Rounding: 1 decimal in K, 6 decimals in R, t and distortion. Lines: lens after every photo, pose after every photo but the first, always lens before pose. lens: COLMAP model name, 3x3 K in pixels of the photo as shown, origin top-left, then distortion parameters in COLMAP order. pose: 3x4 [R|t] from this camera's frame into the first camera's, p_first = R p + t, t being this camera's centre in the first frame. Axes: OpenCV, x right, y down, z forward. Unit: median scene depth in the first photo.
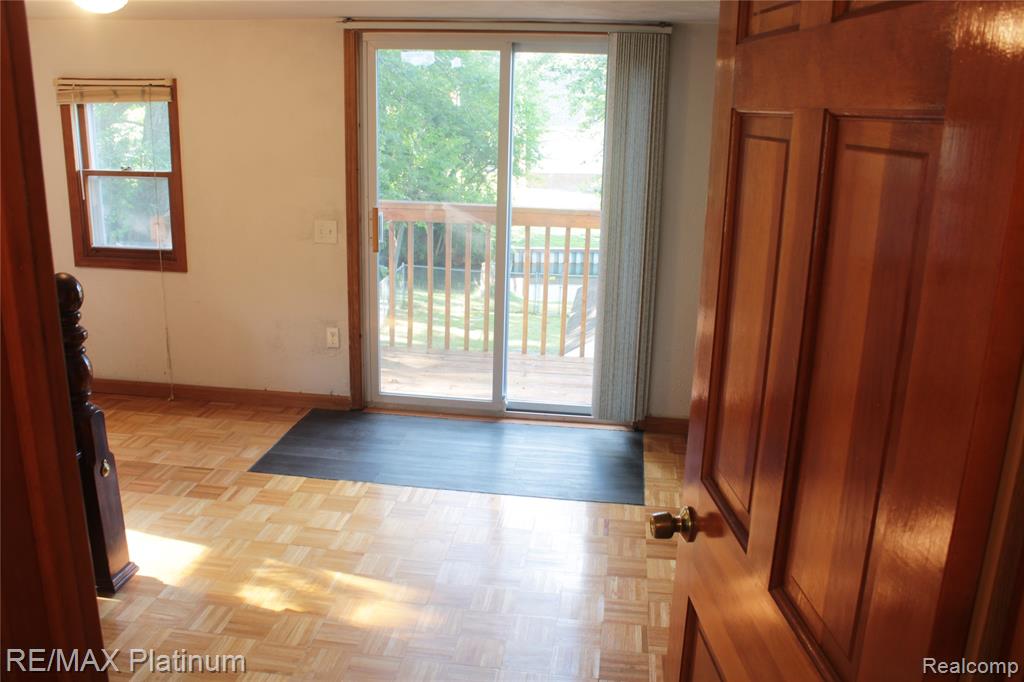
lens RADIAL K [[854.9, 0, 518.4], [0, 854.9, 340.3], [0, 0, 1]] dist [-0.170848, 0.156570]
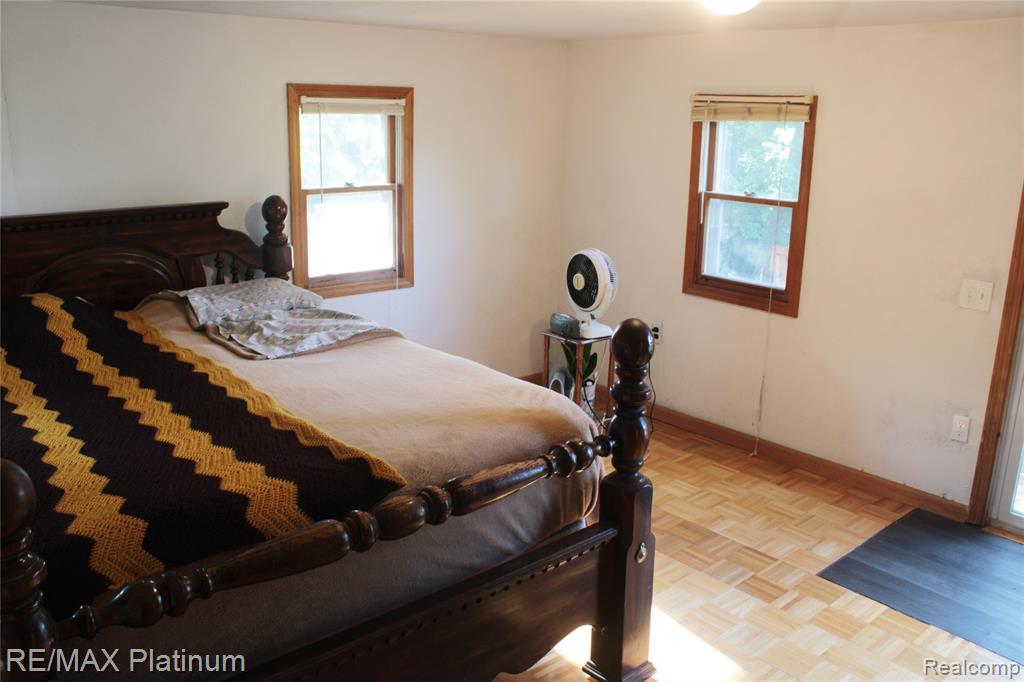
lens RADIAL K [[854.9, 0, 518.4], [0, 854.9, 340.3], [0, 0, 1]] dist [-0.170848, 0.156570]
pose [[0.746515, 0.158059, -0.646322, -0.047191], [-0.174830, 0.983839, 0.038668, -0.044173], [0.641989, 0.084130, 0.762084, 0.158691]]
